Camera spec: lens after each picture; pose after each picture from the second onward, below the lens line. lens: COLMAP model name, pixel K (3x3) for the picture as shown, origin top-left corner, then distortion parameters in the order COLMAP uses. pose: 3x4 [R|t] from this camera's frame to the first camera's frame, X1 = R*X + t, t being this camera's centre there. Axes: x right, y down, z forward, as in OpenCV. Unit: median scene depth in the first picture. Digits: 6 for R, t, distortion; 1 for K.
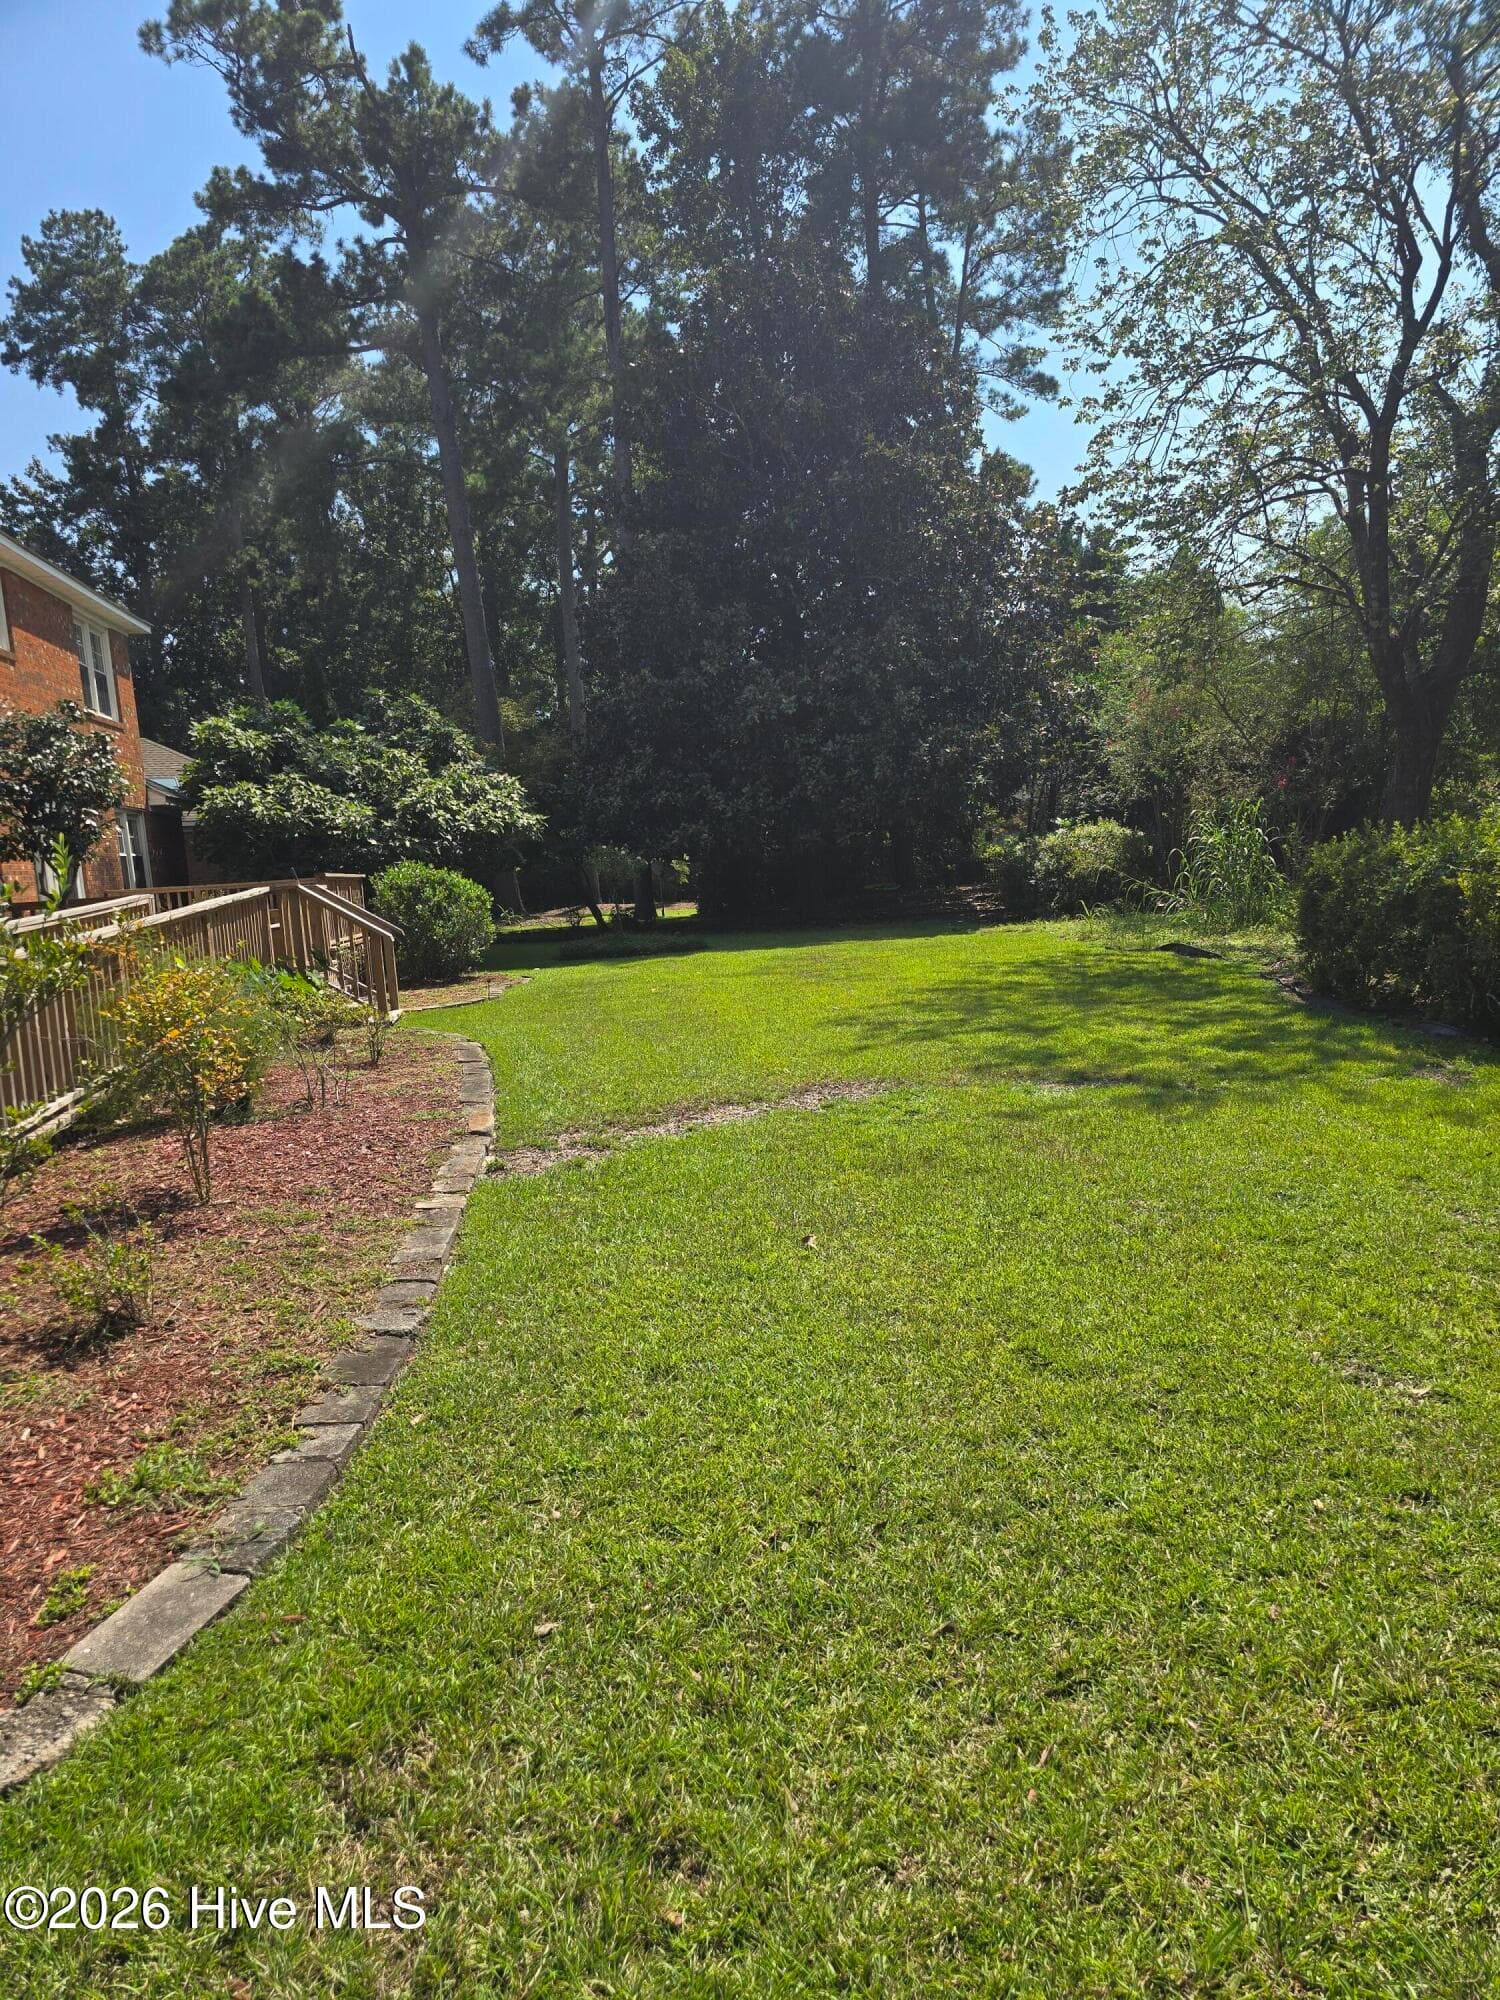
lens RADIAL K [[1325.6, 0, 746.5], [0, 1325.6, 1024.0], [0, 0, 1]] dist [0.081730, -0.067110]
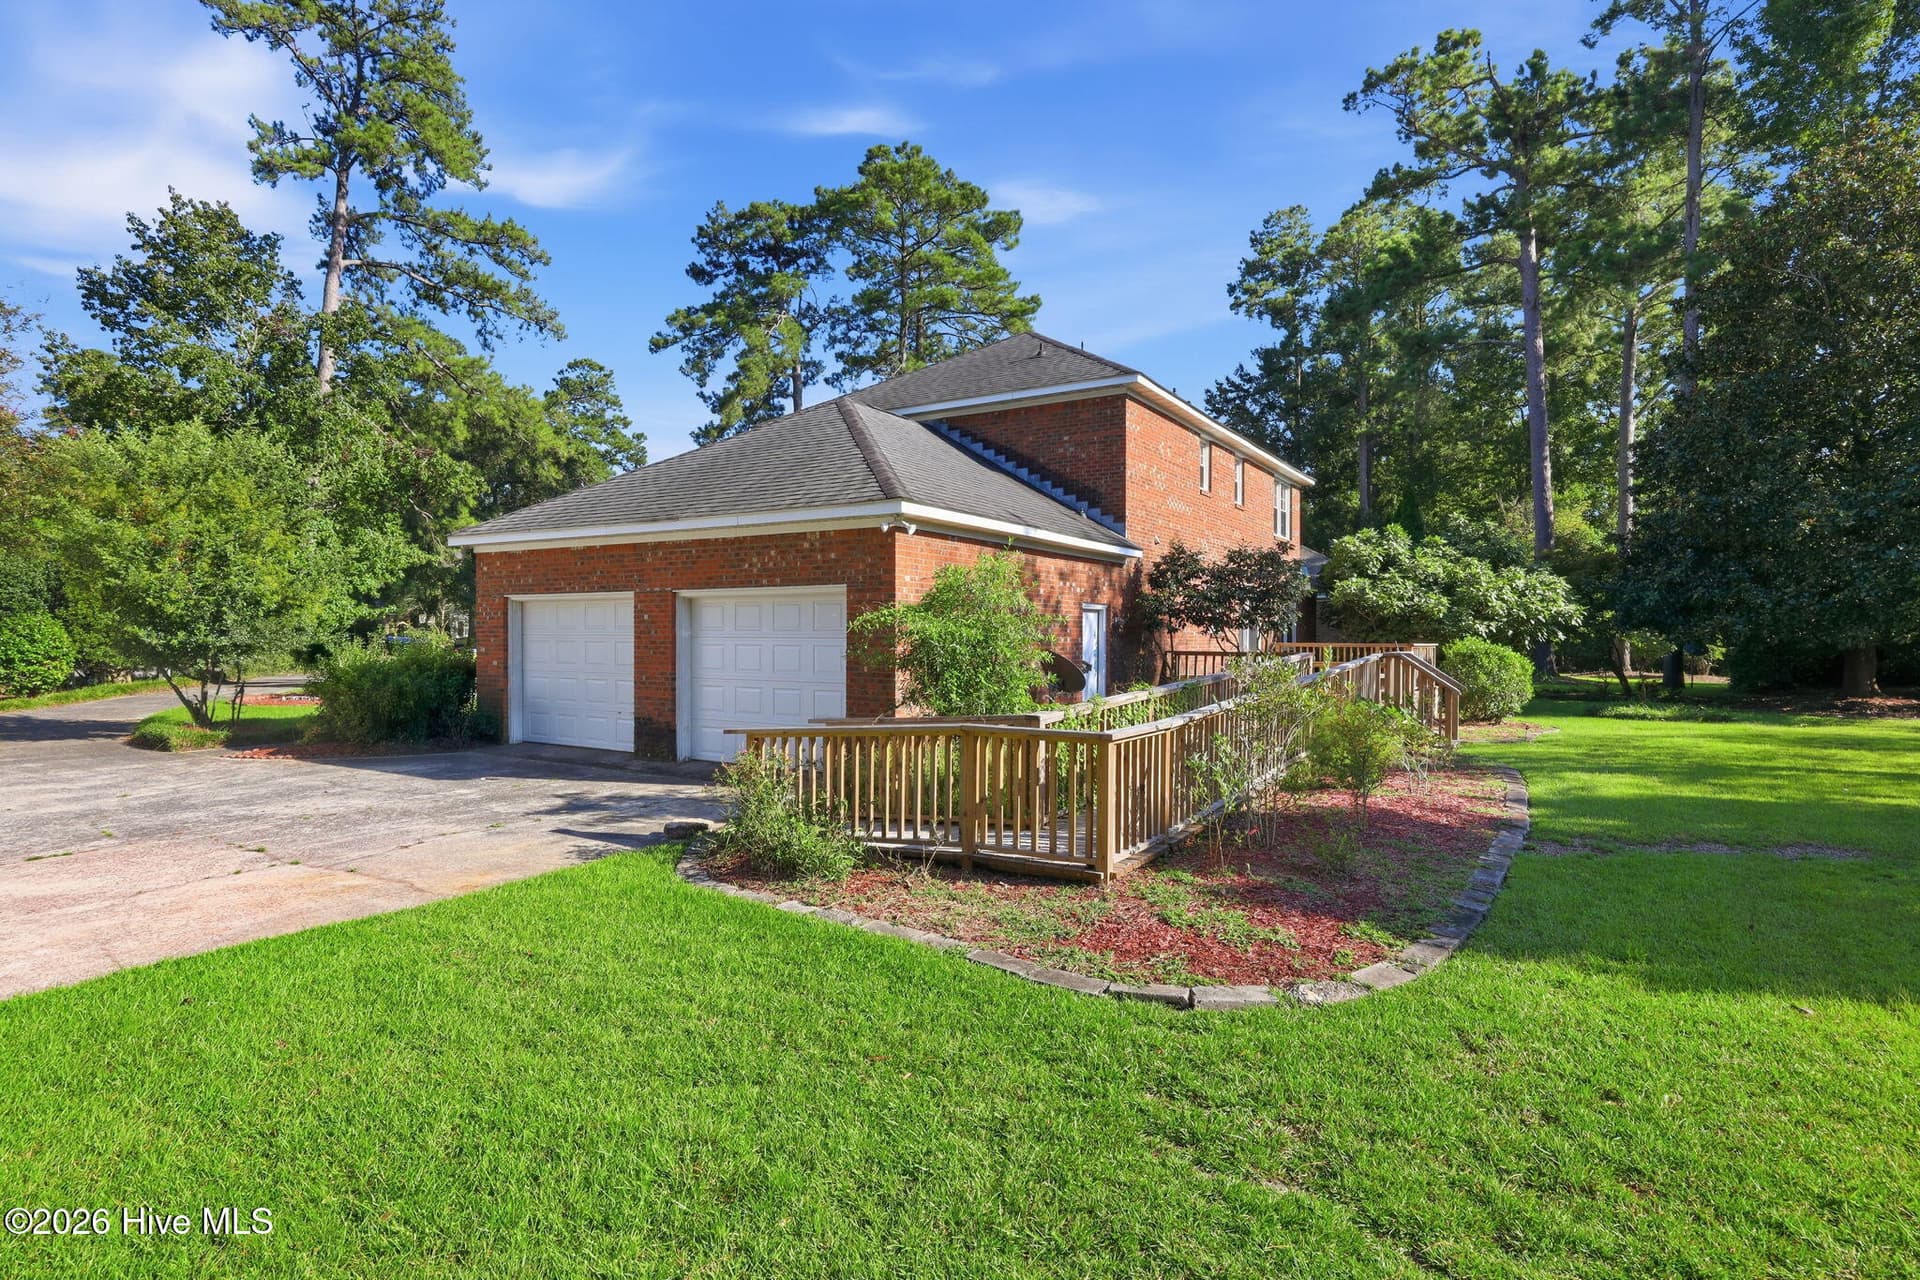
lens RADIAL K [[1052.6, 0, 926.3], [0, 1052.6, 635.3], [0, 0, 1]] dist [-0.003242, -0.001491]
pose [[0.760427, 0.077385, -0.644796, 0.029284], [-0.134301, 0.990151, -0.039552, -0.000899], [0.635385, 0.116673, 0.763330, -0.231378]]
